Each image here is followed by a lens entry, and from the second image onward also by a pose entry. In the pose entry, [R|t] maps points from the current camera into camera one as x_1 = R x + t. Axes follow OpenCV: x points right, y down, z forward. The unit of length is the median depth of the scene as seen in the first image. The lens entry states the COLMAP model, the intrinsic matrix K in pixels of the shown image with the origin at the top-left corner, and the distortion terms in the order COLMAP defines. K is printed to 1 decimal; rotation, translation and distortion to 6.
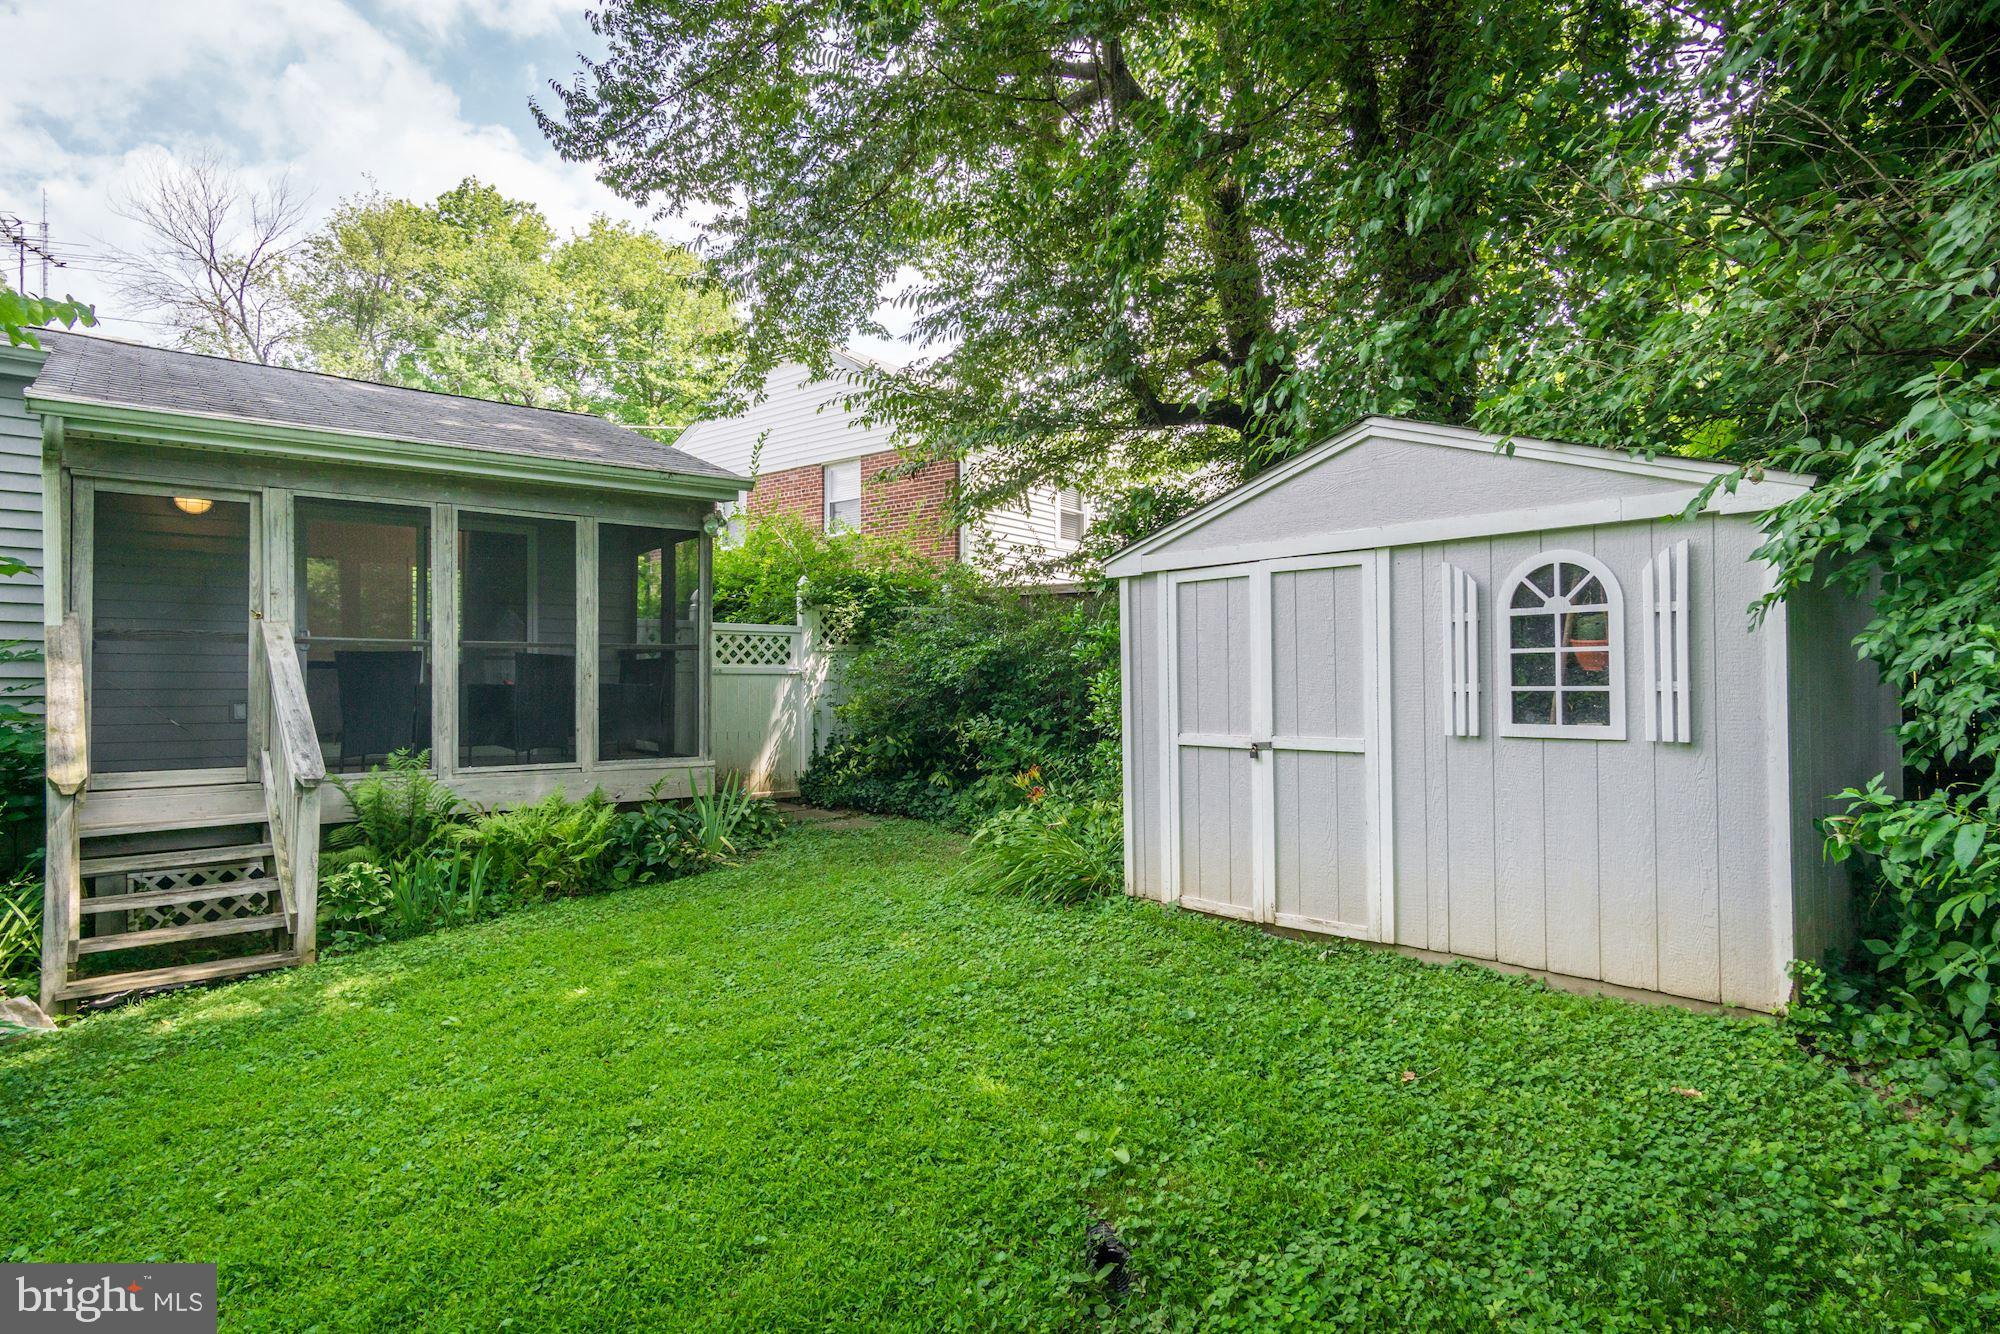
lens RADIAL K [[1065.5, 0, 996.8], [0, 1065.5, 674.2], [0, 0, 1]] dist [0.008956, 0.001125]
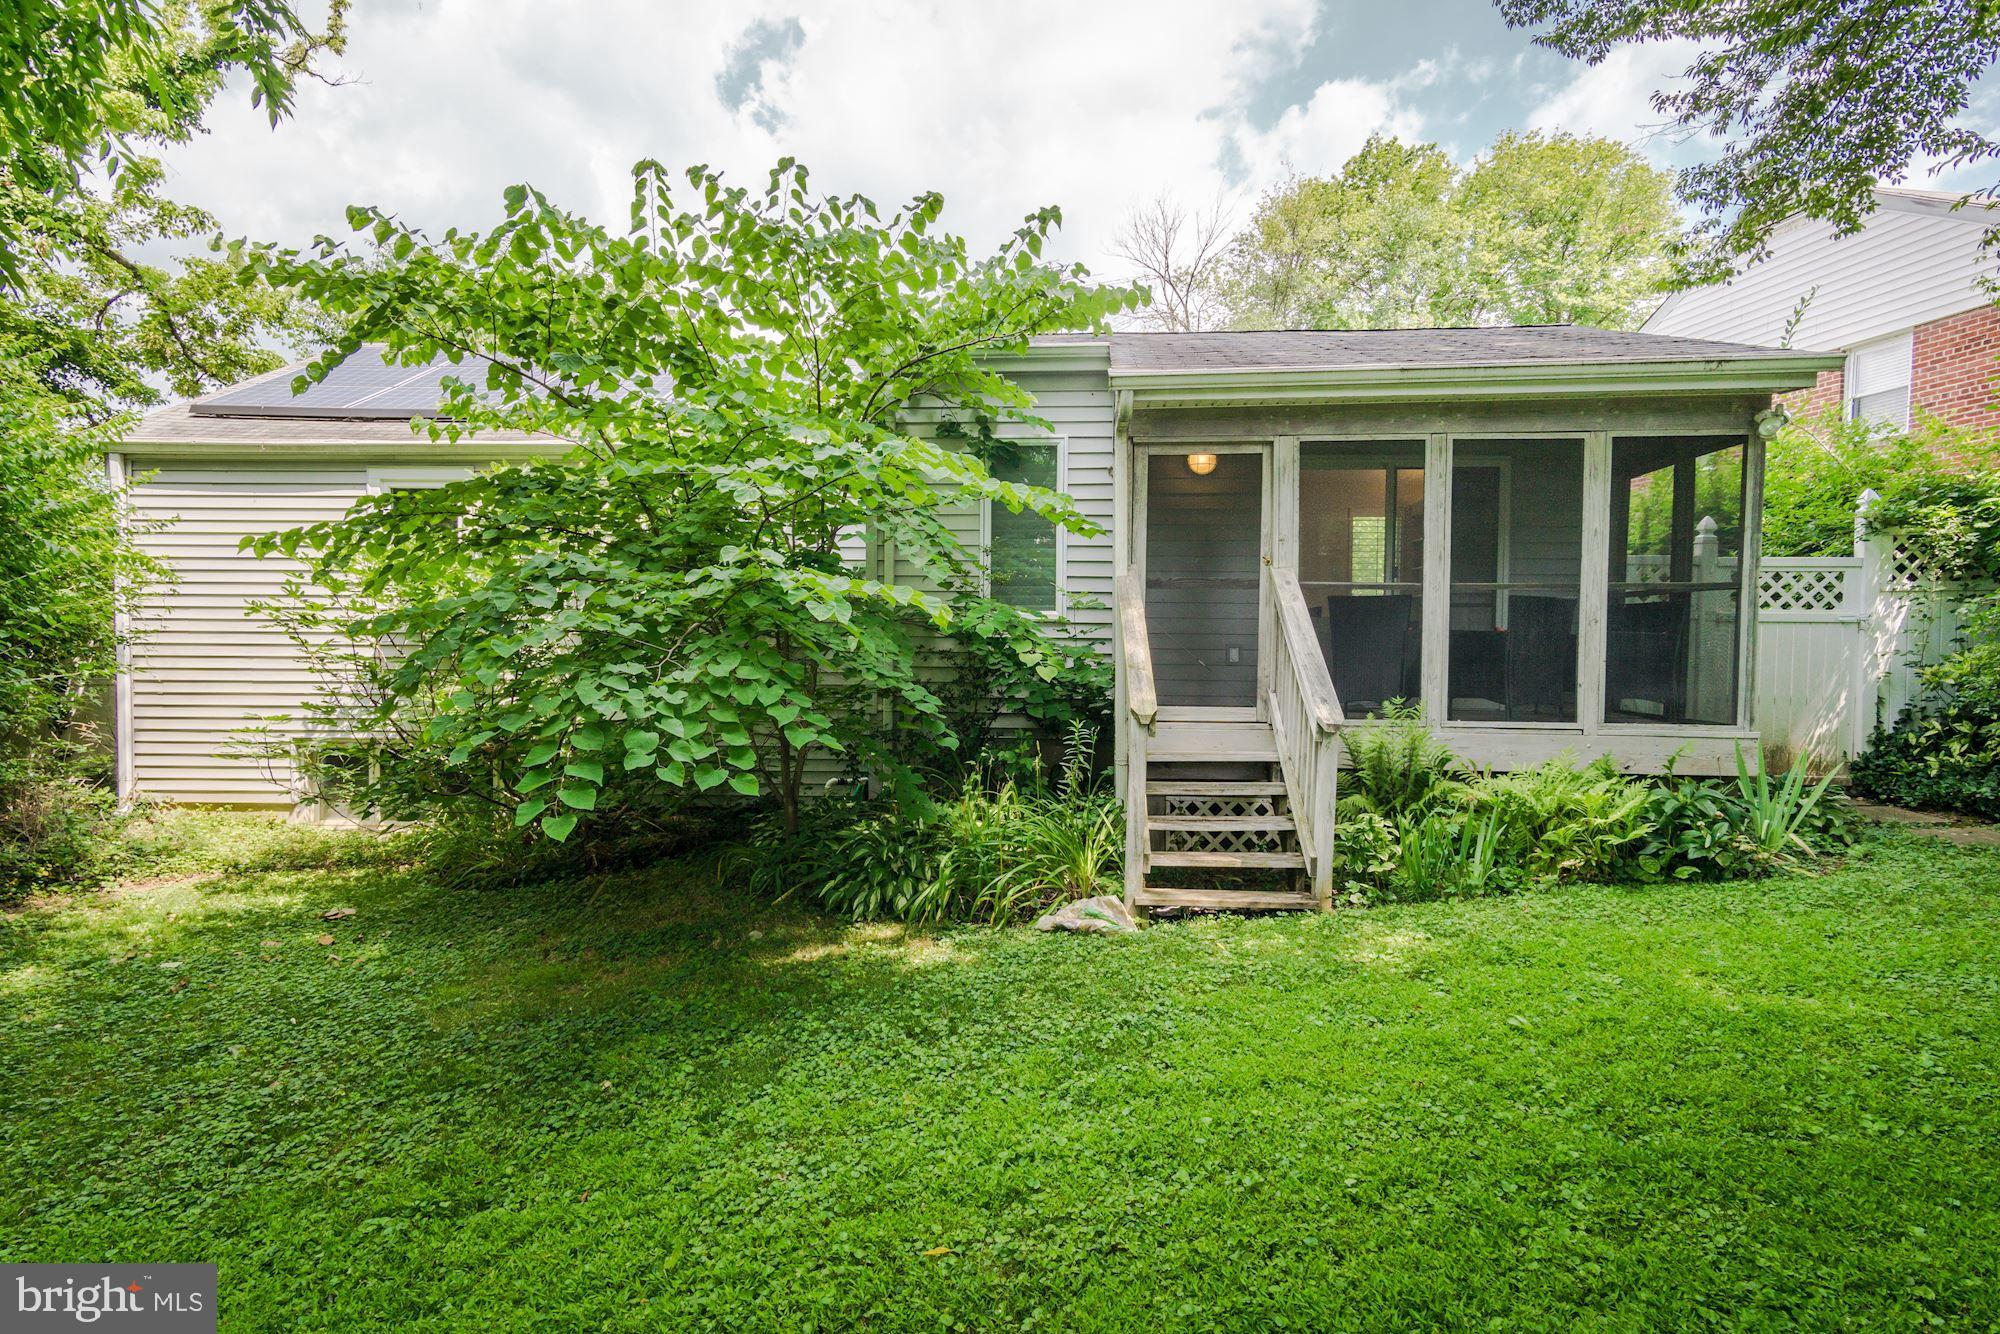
lens RADIAL K [[1065.5, 0, 996.8], [0, 1065.5, 674.2], [0, 0, 1]] dist [0.008956, 0.001125]
pose [[0.715076, 0.034067, -0.698216, -0.139573], [-0.003977, 0.998994, 0.044669, 0.007821], [0.699035, -0.029165, 0.714492, 0.069345]]
